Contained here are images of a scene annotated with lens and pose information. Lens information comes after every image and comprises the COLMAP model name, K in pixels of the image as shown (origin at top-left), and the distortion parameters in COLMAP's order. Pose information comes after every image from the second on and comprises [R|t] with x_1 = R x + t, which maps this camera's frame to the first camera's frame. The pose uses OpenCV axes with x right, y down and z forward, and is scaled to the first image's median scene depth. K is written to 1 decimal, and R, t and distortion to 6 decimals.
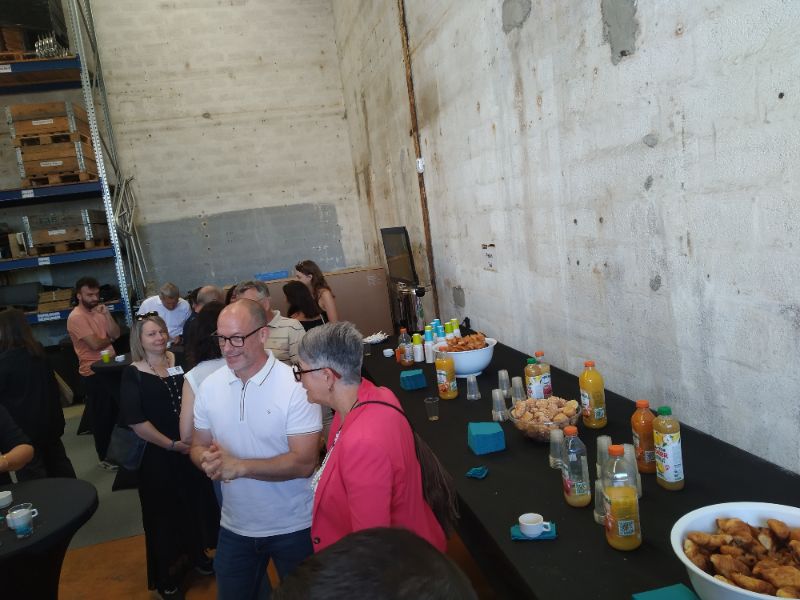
lens RADIAL K [[643.6, 0, 400.0], [0, 643.6, 300.0], [0, 0, 1]] dist [0.053035, -0.058586]
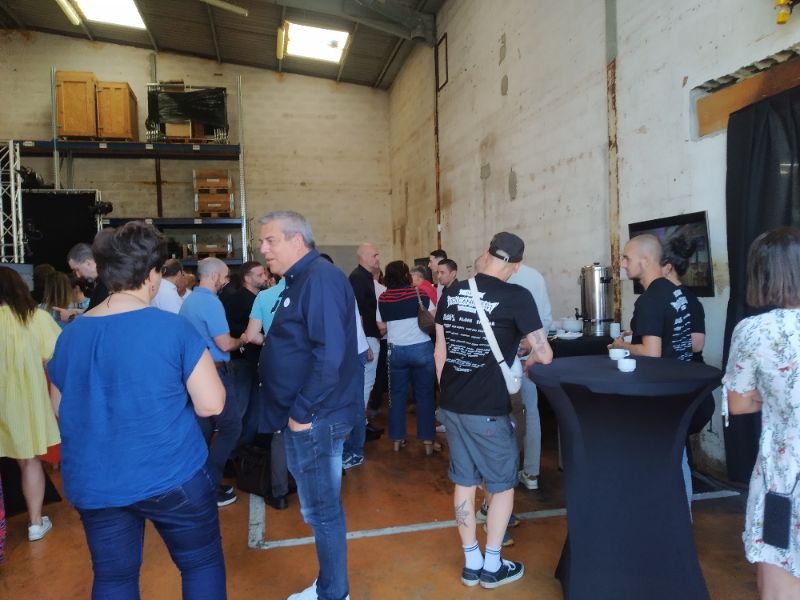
lens RADIAL K [[630.2, 0, 417.1], [0, 630.2, 297.4], [0, 0, 1]] dist [0.047032, -0.069124]
pose [[0.994776, 0.098157, 0.028049, -0.043473], [-0.094938, 0.990521, -0.099272, 0.123293], [-0.037528, 0.096091, 0.994665, -0.552902]]
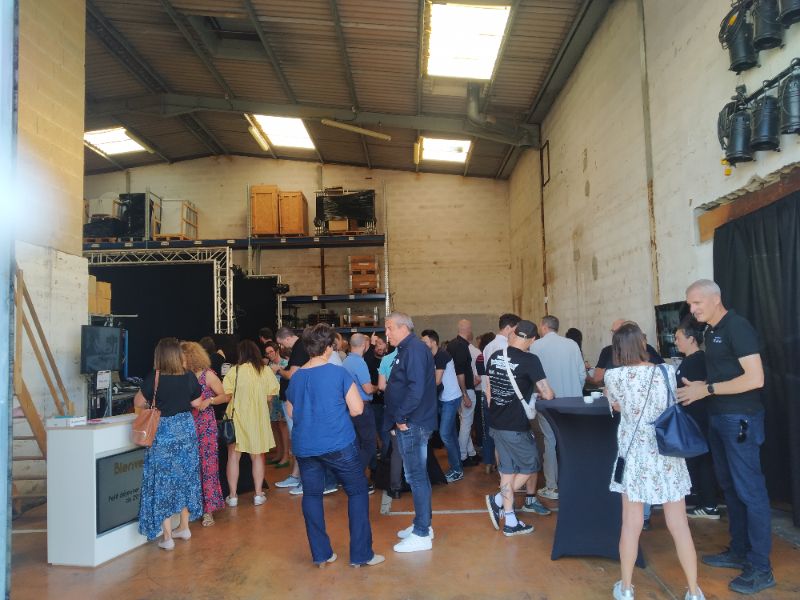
lens RADIAL K [[611.7, 0, 407.7], [0, 611.7, 309.2], [0, 0, 1]] dist [0.086602, -0.175614]
pose [[0.972342, 0.085071, -0.217518, 0.020704], [-0.119770, 0.981148, -0.151667, 0.135134], [0.200515, 0.173524, 0.964201, -0.759394]]
